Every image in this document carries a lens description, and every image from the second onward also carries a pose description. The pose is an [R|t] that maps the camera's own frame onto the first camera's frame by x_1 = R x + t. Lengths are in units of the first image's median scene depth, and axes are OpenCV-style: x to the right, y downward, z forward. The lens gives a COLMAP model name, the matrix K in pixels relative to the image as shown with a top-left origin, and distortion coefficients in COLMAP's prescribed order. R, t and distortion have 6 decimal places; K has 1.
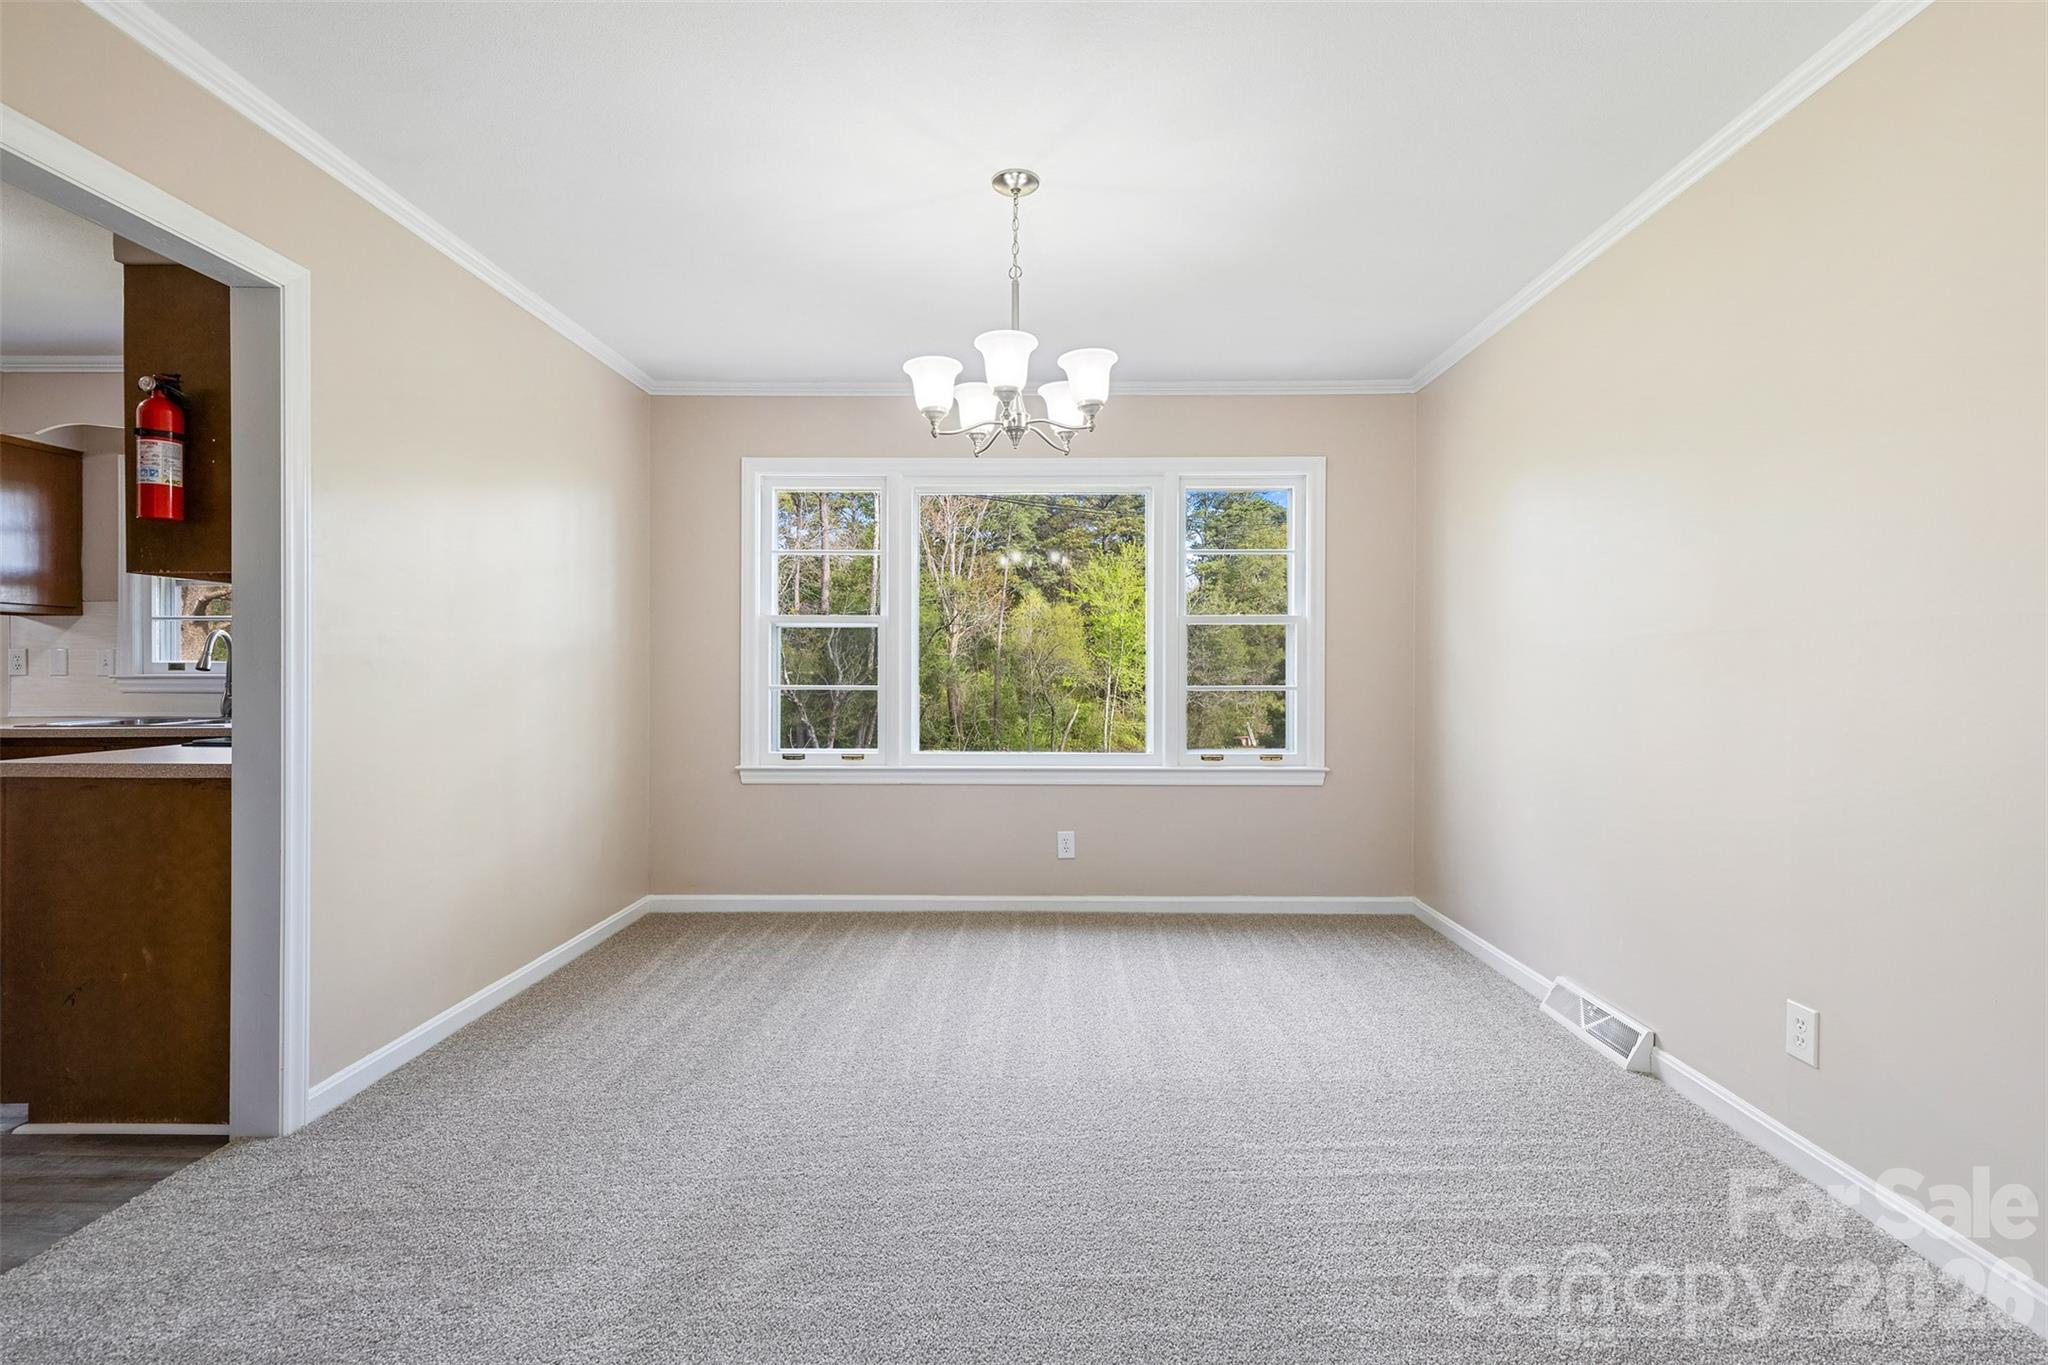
lens RADIAL K [[908.1, 0, 1031.0], [0, 908.1, 665.2], [0, 0, 1]] dist [0.017337, 0.000102]
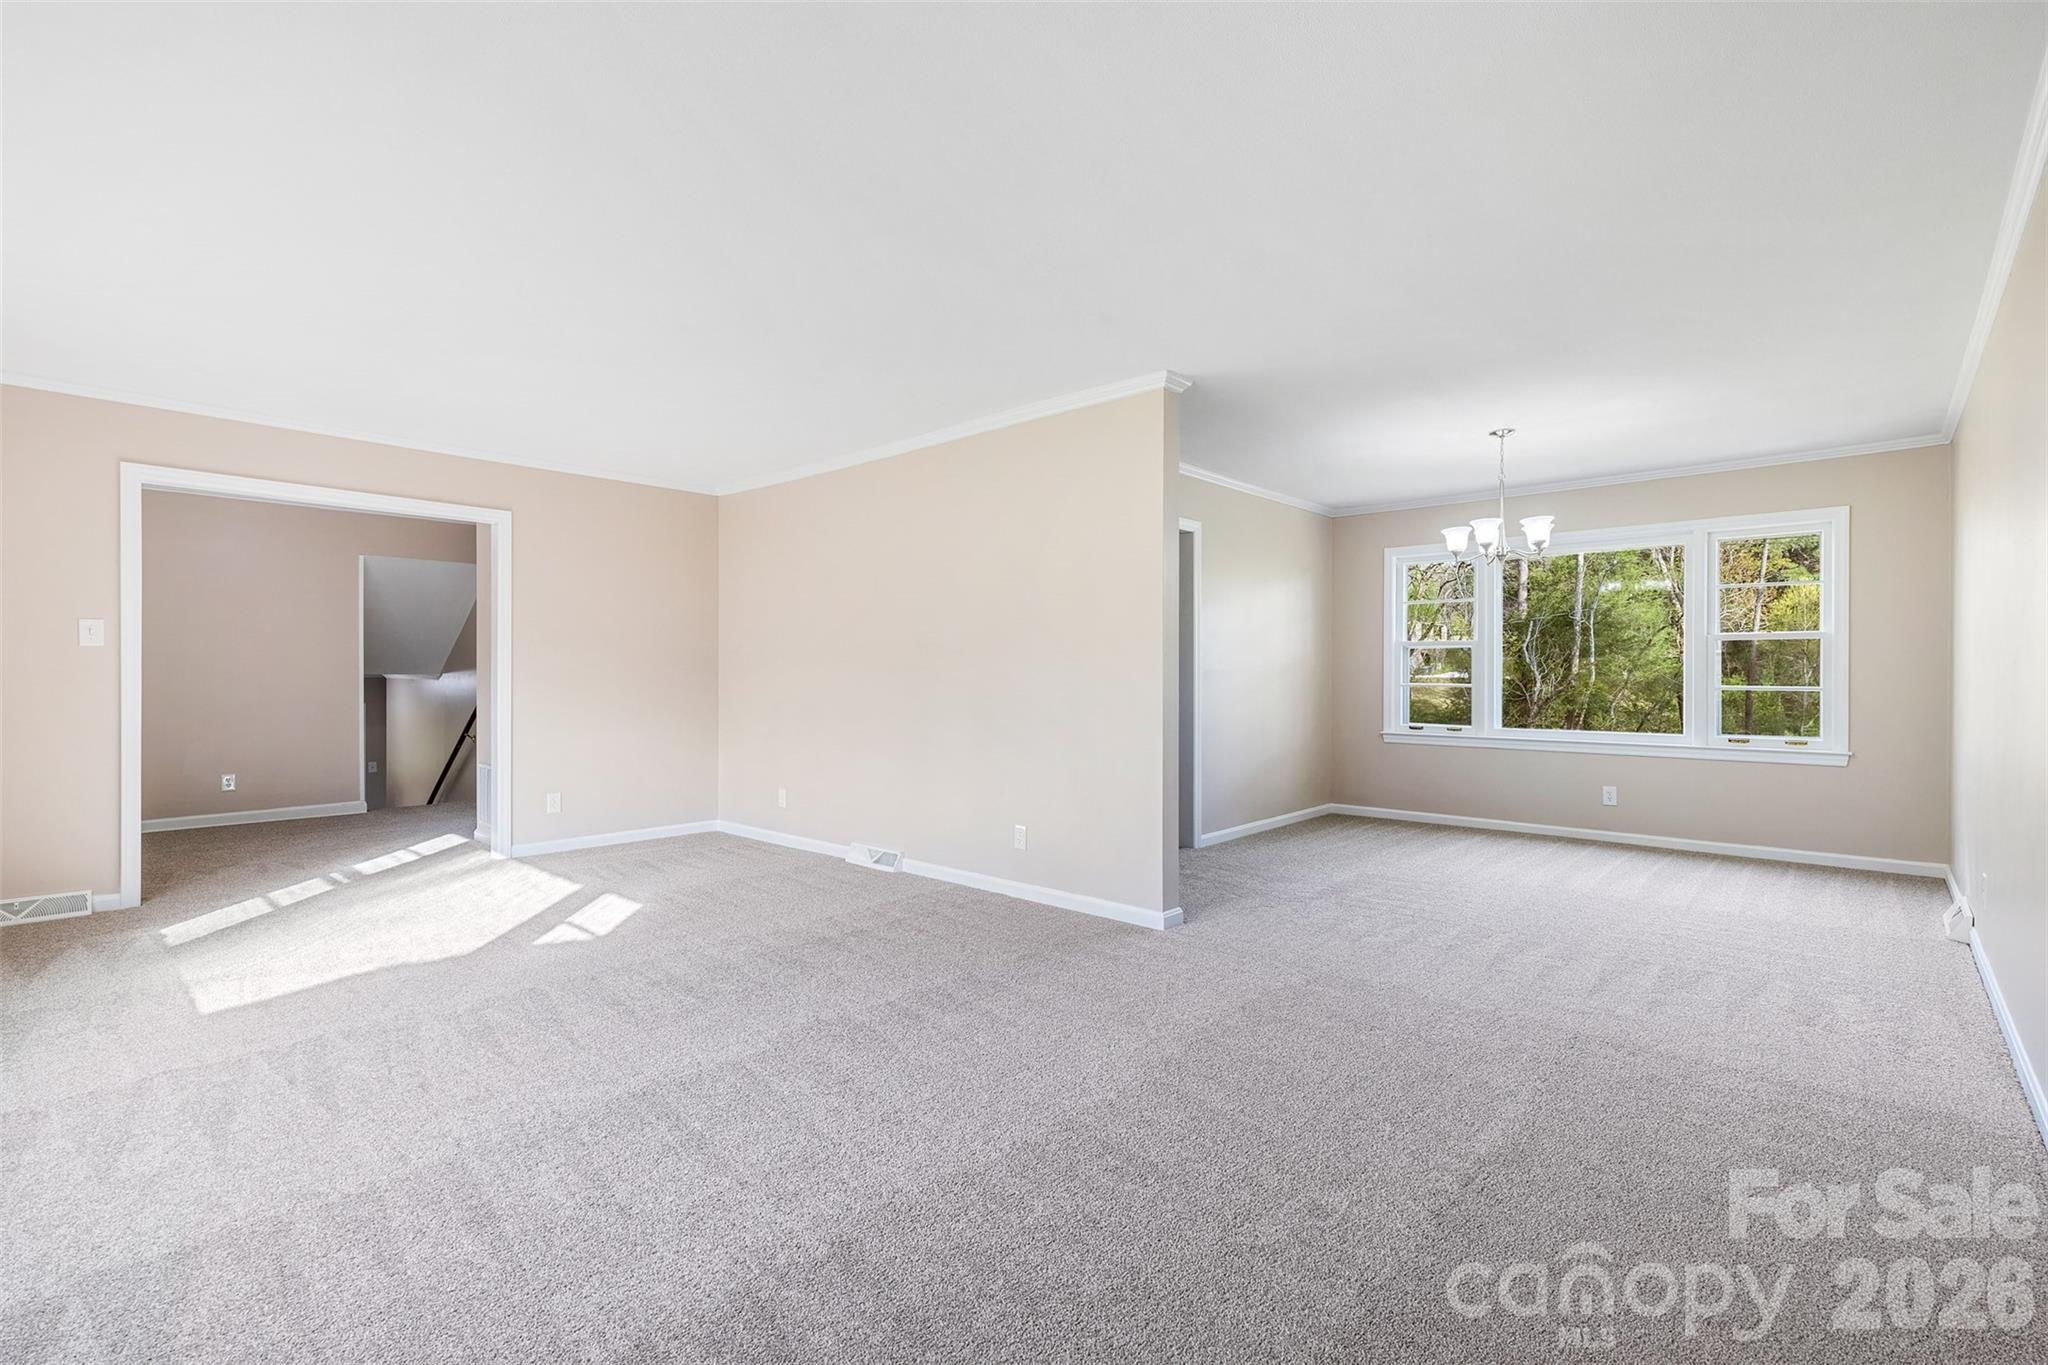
lens RADIAL K [[925.3, 0, 1028.9], [0, 925.3, 677.6], [0, 0, 1]] dist [0.008130, 0.000121]
pose [[0.747050, 0.002394, -0.664764, 0.324336], [0.003353, 0.999967, 0.007368, -0.003796], [0.664760, -0.007733, 0.747017, -0.703020]]
